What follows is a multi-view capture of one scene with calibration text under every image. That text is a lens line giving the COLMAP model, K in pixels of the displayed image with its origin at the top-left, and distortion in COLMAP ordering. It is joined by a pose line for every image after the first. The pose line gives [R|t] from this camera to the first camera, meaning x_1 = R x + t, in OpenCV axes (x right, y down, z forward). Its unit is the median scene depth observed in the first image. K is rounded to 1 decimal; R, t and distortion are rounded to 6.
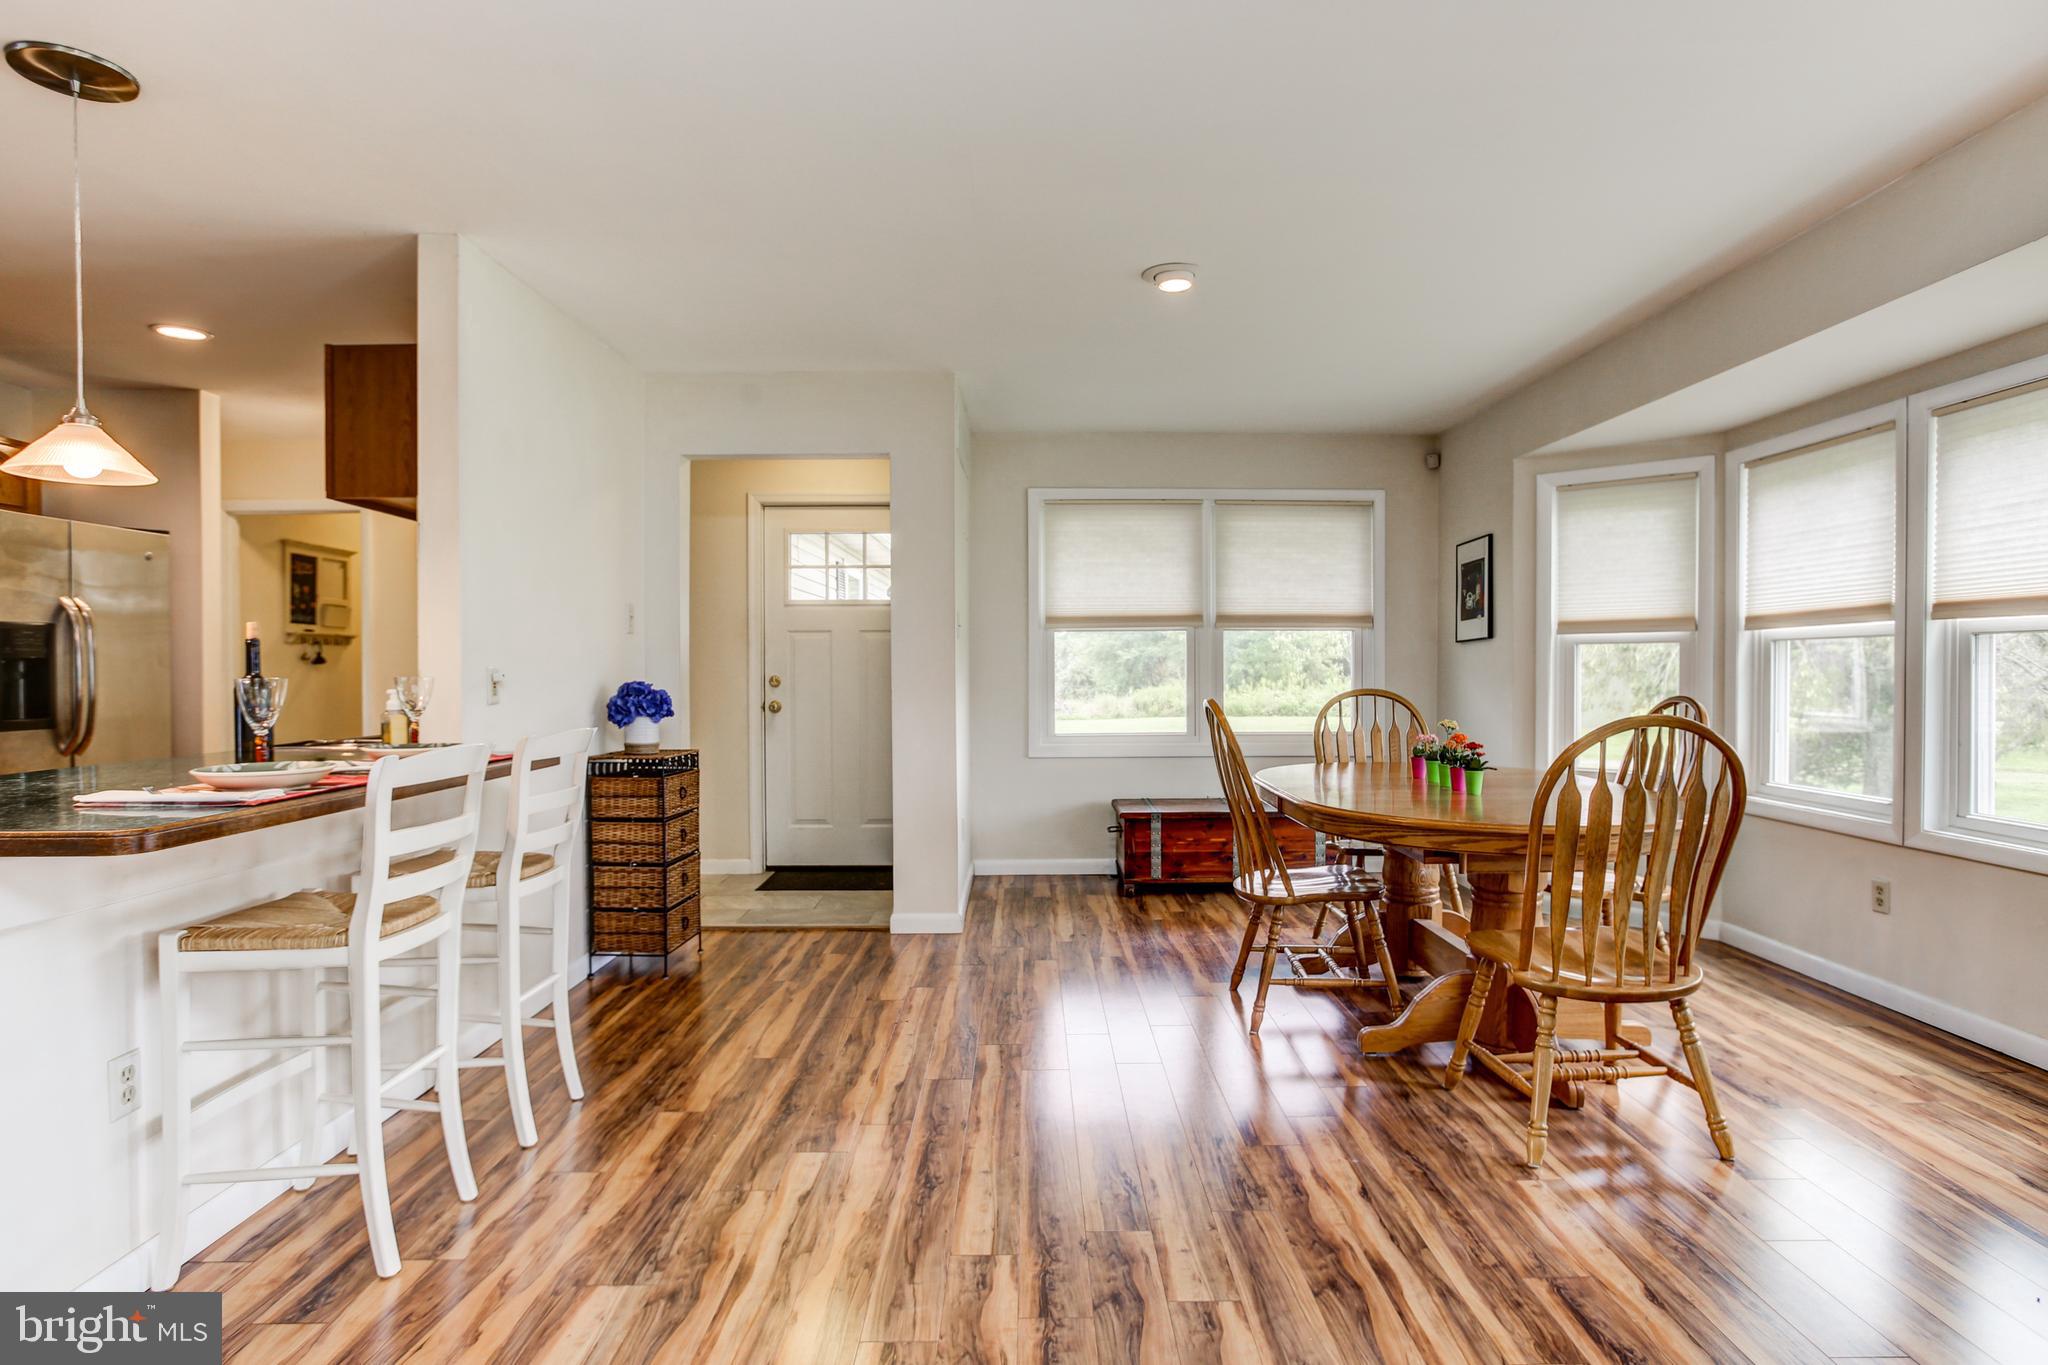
lens RADIAL K [[1100.1, 0, 1038.5], [0, 1100.1, 685.4], [0, 0, 1]] dist [-0.023350, 0.001193]
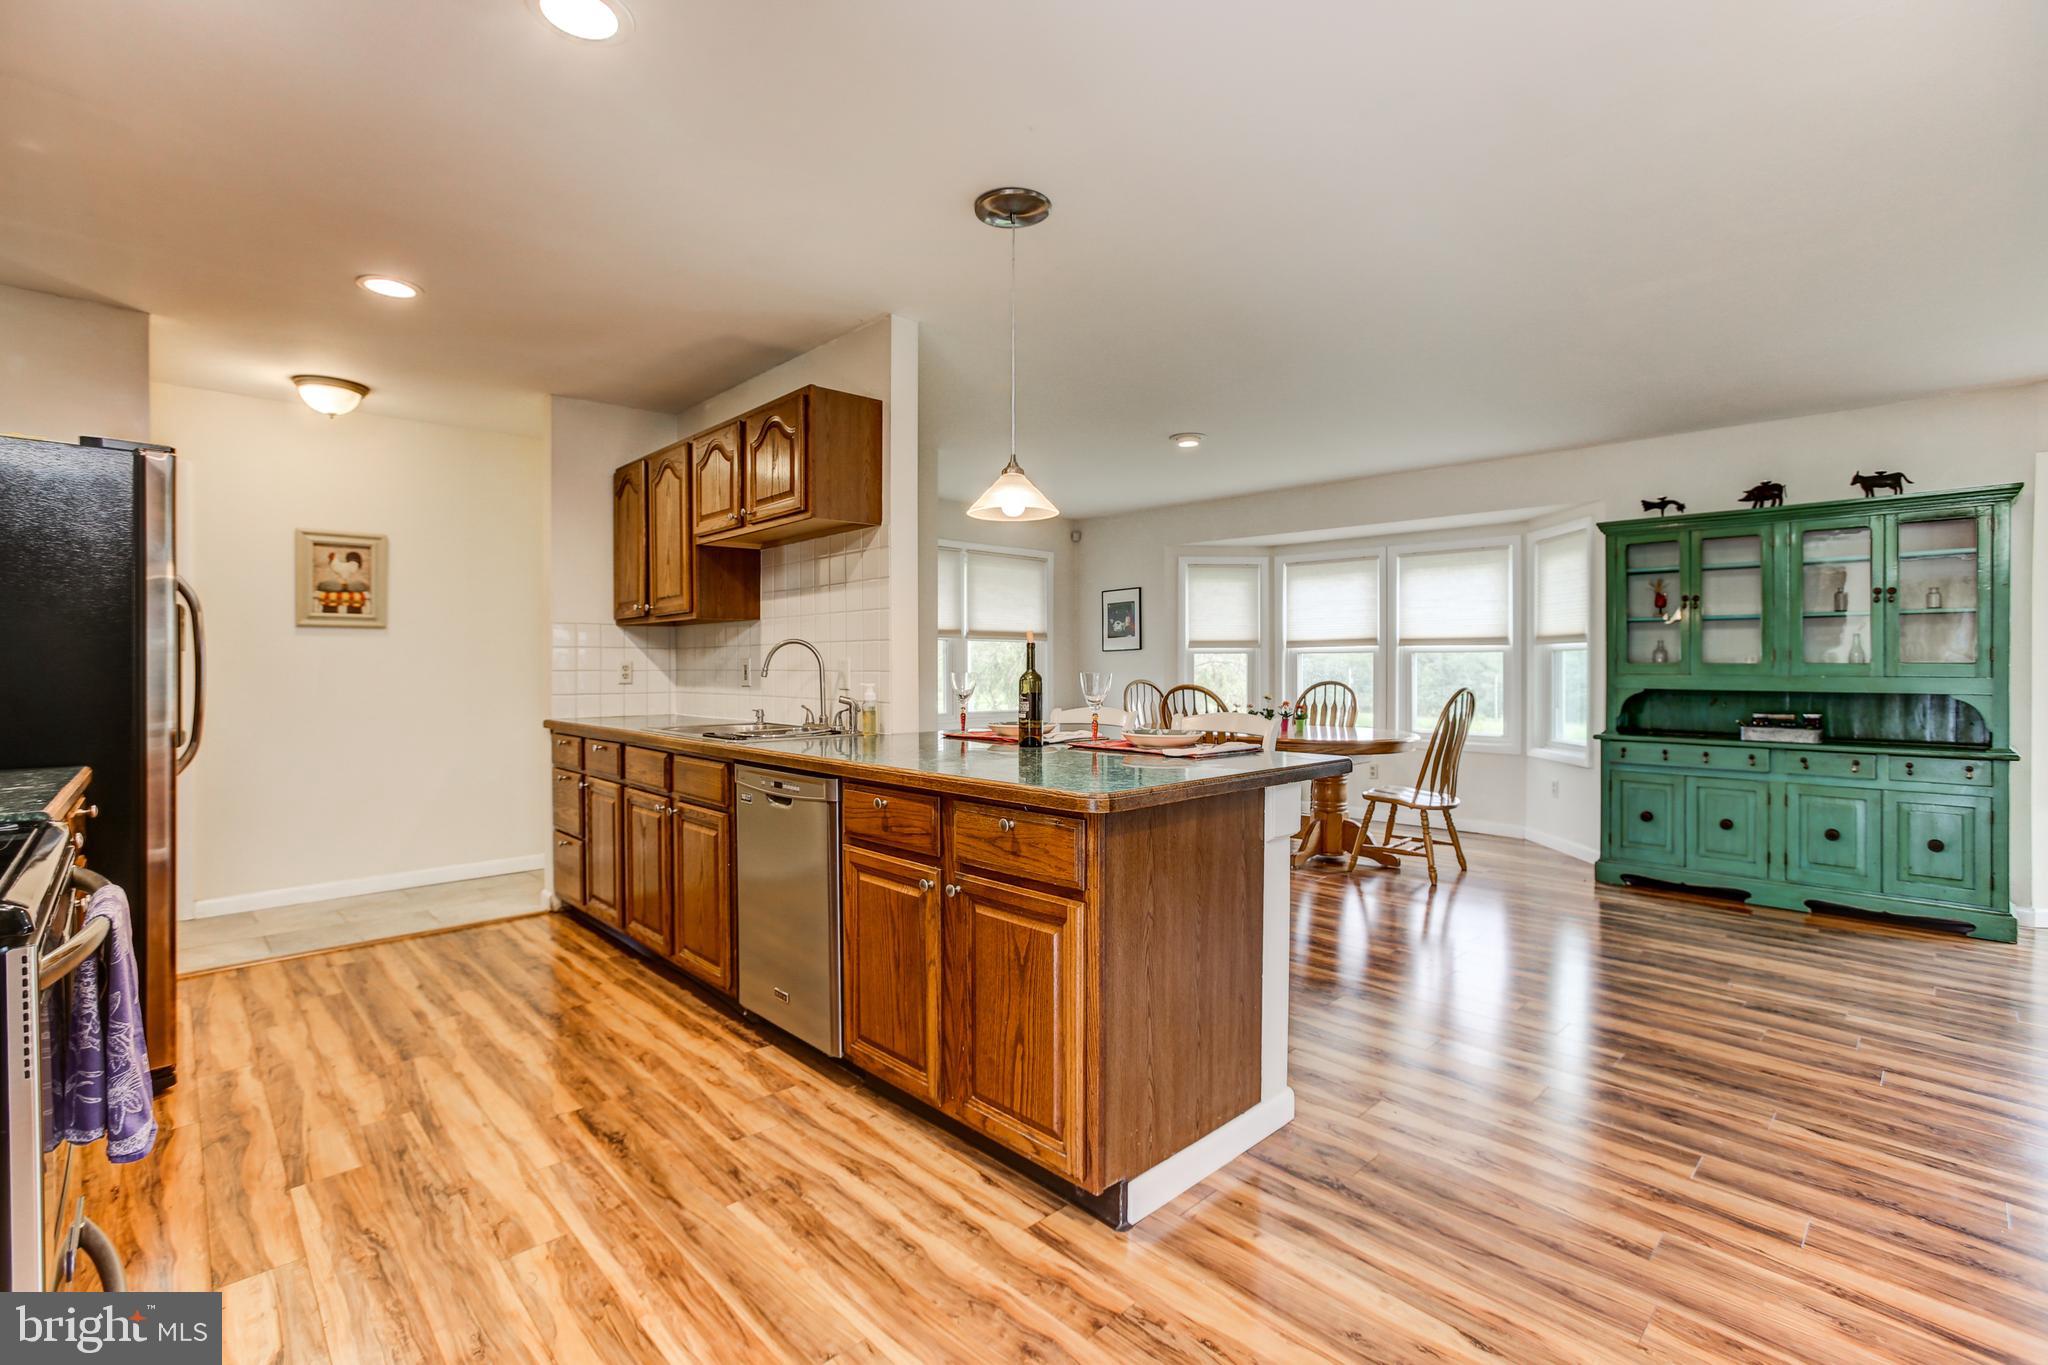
lens RADIAL K [[923.4, 0, 1028.4], [0, 923.4, 679.4], [0, 0, 1]] dist [-0.040787, 0.015901]
pose [[0.717743, -0.013305, 0.696181, -0.881592], [0.011854, 0.999906, 0.006889, -0.010155], [-0.696207, 0.003308, 0.717834, 0.122959]]
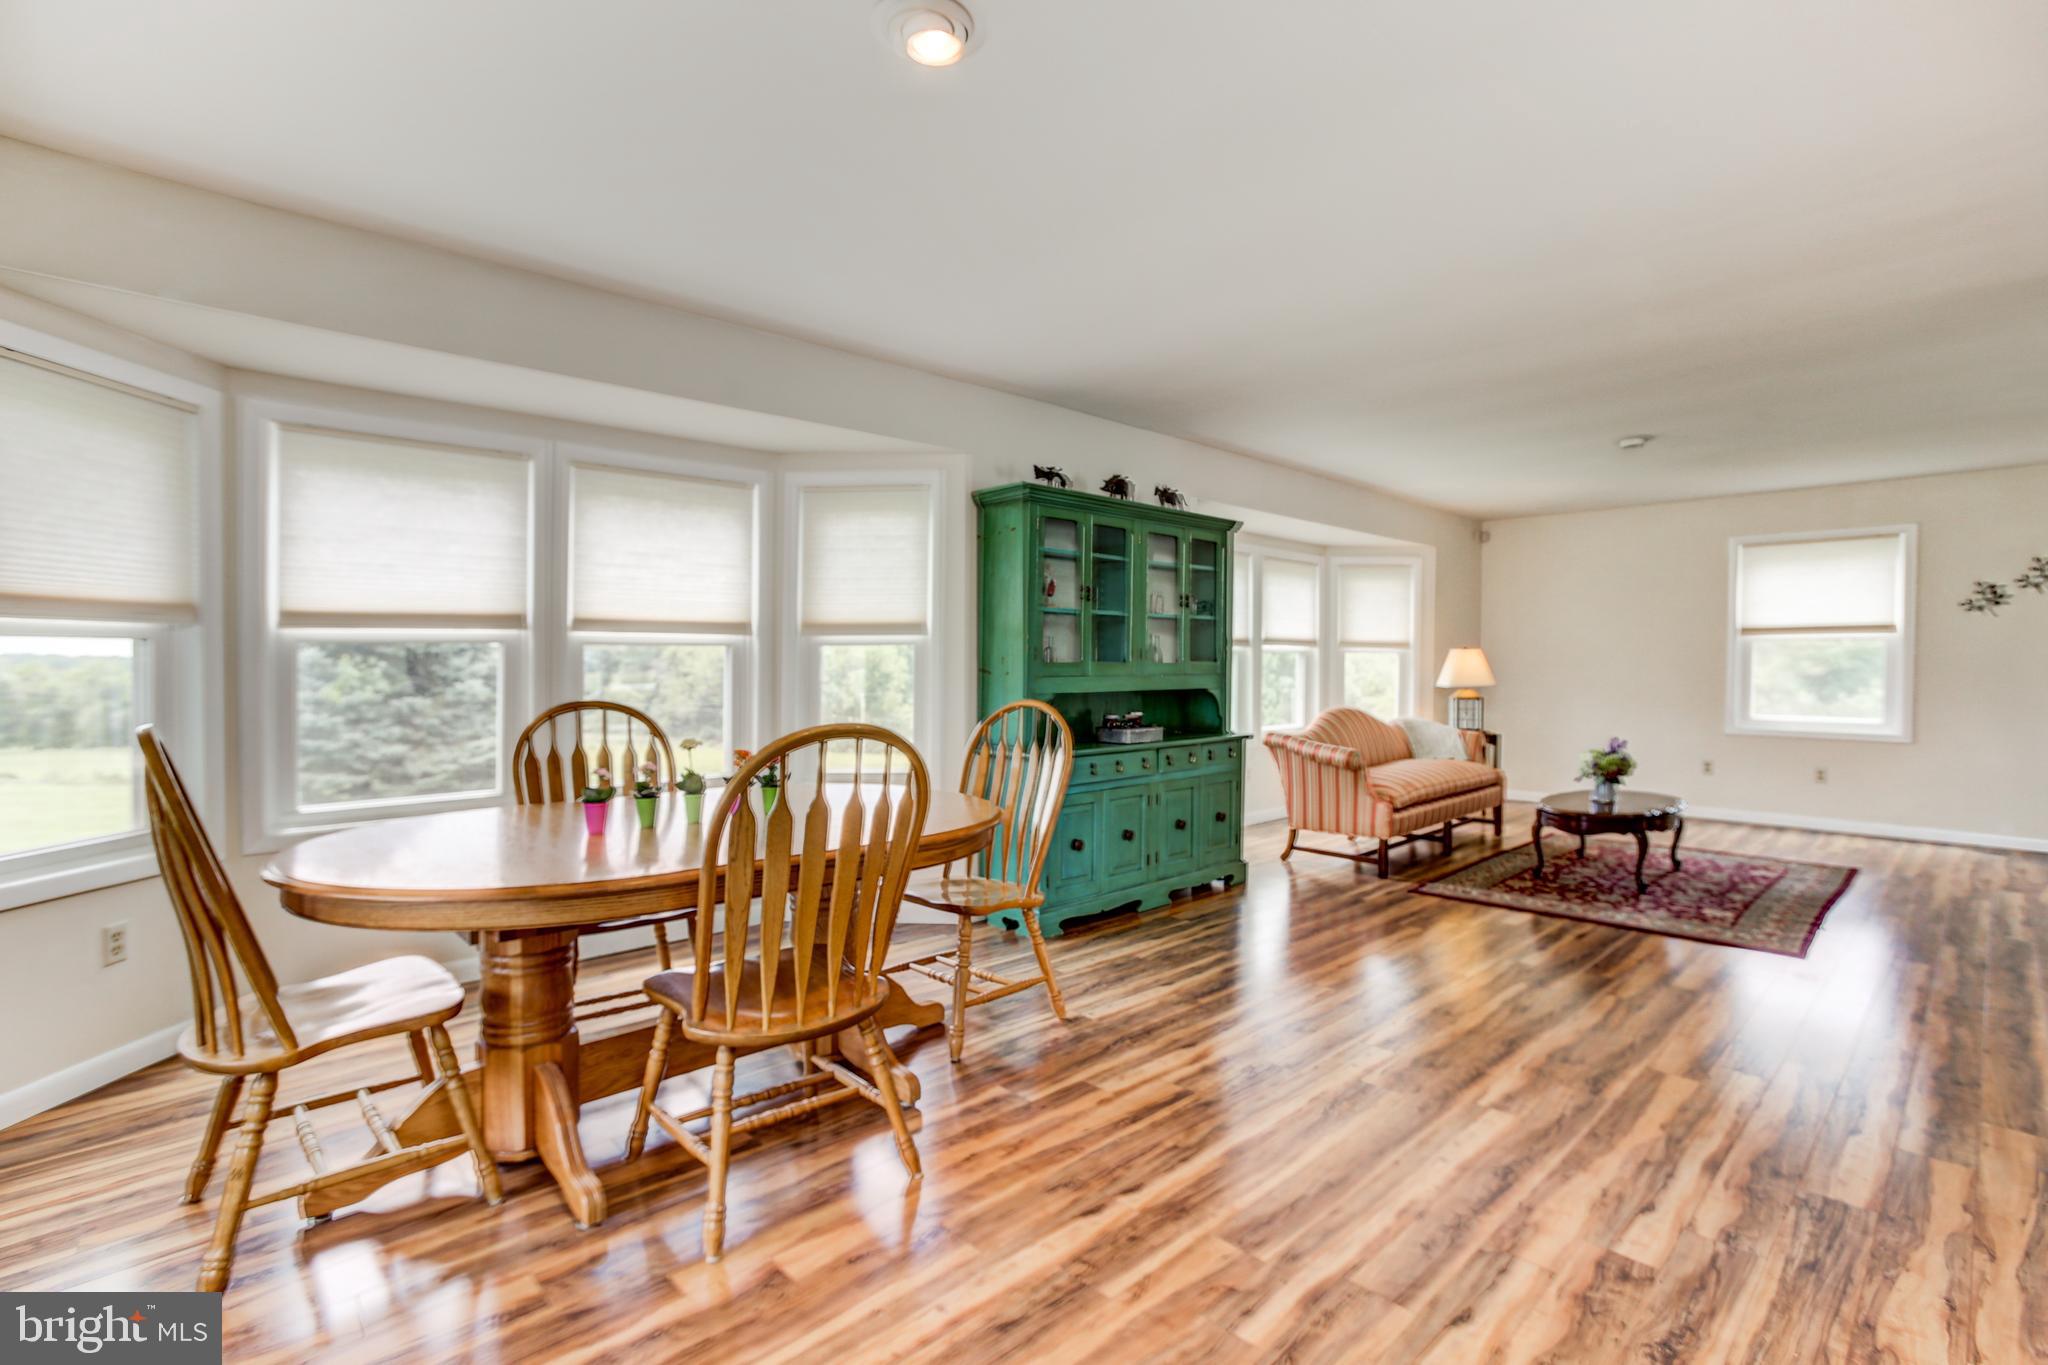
lens RADIAL K [[923.4, 0, 1043.0], [0, 923.4, 699.9], [0, 0, 1]] dist [-0.040787, 0.015901]
pose [[-0.678173, -0.023704, 0.734520, -0.237174], [0.016375, 0.998744, 0.047349, -0.020485], [-0.734720, 0.044138, -0.676933, 1.061254]]
